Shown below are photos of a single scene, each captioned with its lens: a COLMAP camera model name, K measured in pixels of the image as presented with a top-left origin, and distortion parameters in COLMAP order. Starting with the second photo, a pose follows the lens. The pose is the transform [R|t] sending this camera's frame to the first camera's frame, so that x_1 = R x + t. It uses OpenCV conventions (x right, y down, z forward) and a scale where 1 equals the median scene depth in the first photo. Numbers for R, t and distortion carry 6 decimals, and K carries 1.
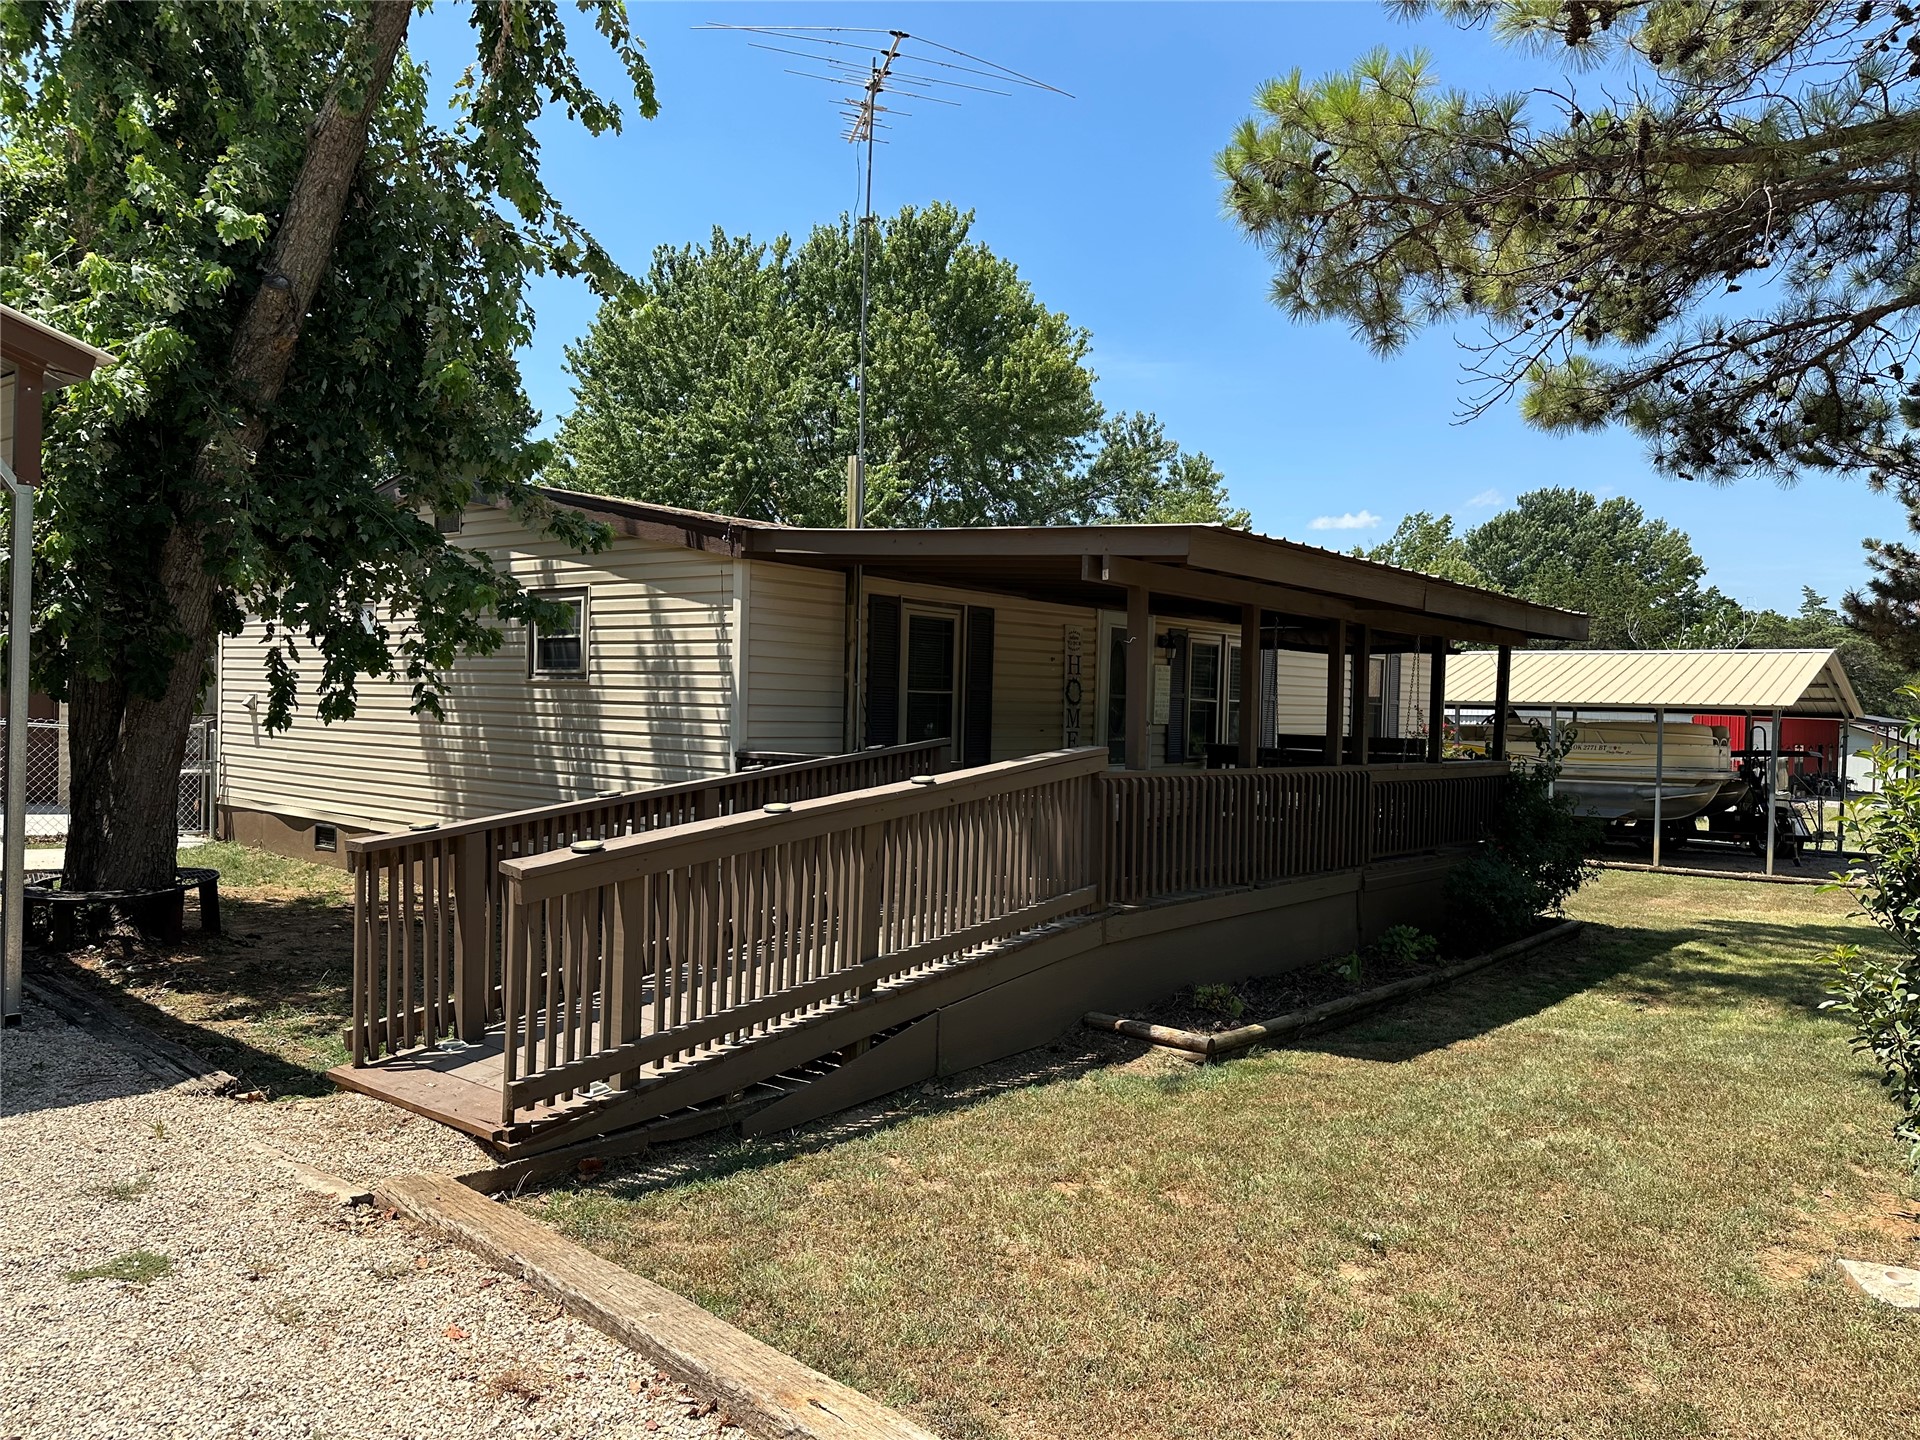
lens RADIAL K [[1346.3, 0, 965.4], [0, 1346.3, 727.0], [0, 0, 1]] dist [0.111403, -0.145852]
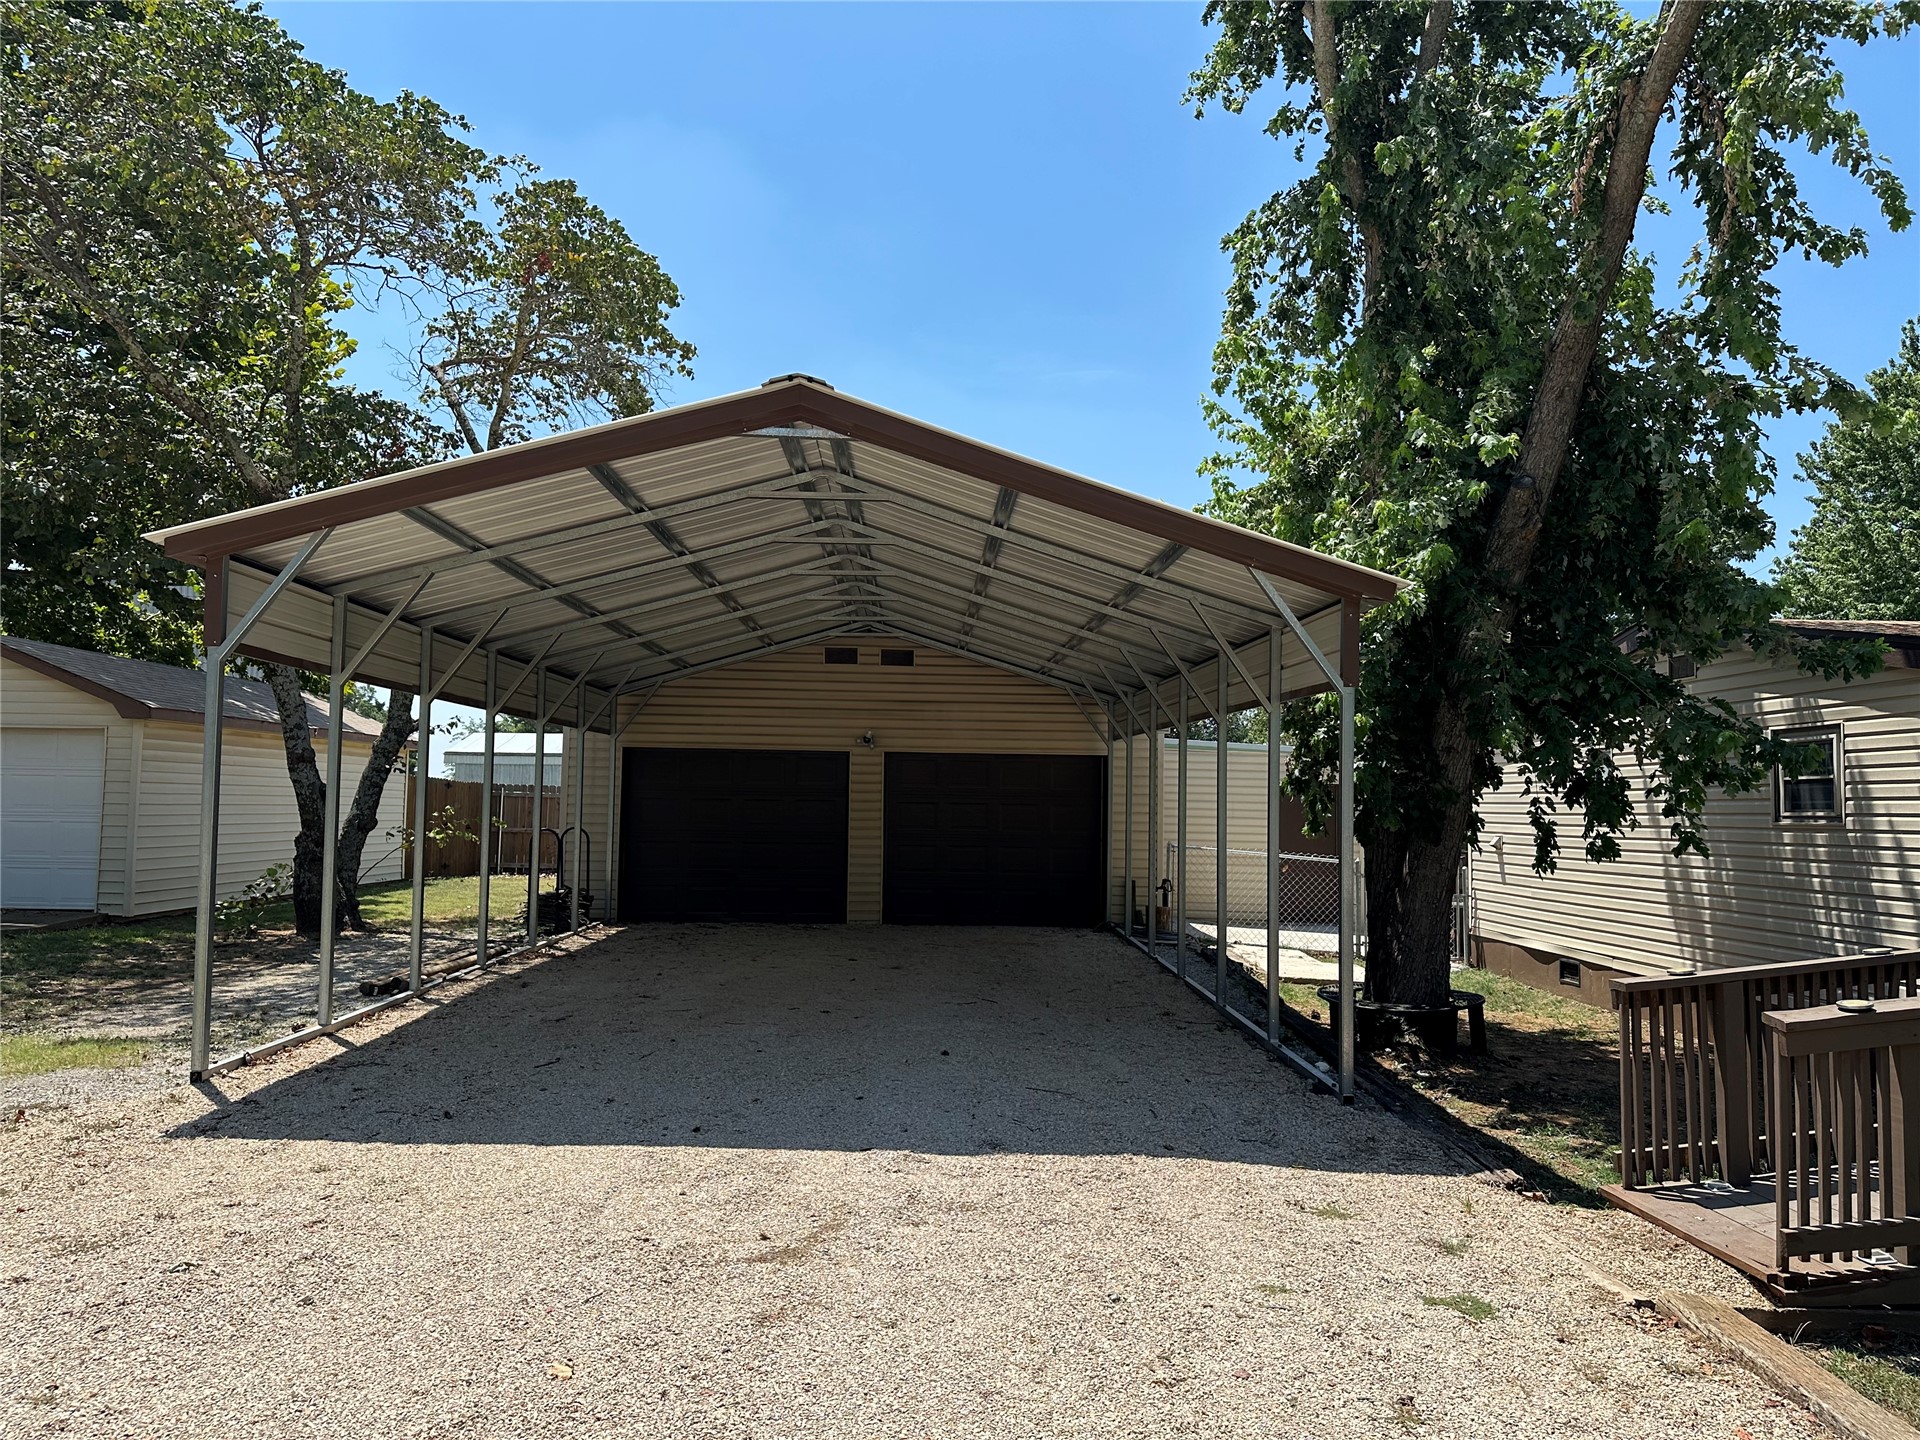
lens RADIAL K [[1353.4, 0, 955.5], [0, 1353.4, 737.2], [0, 0, 1]] dist [0.012718, -0.017109]
pose [[0.660142, -0.057399, -0.748945, 0.026621], [-0.010528, 0.996271, -0.085635, -0.010207], [0.751067, 0.064416, 0.657076, -0.102491]]
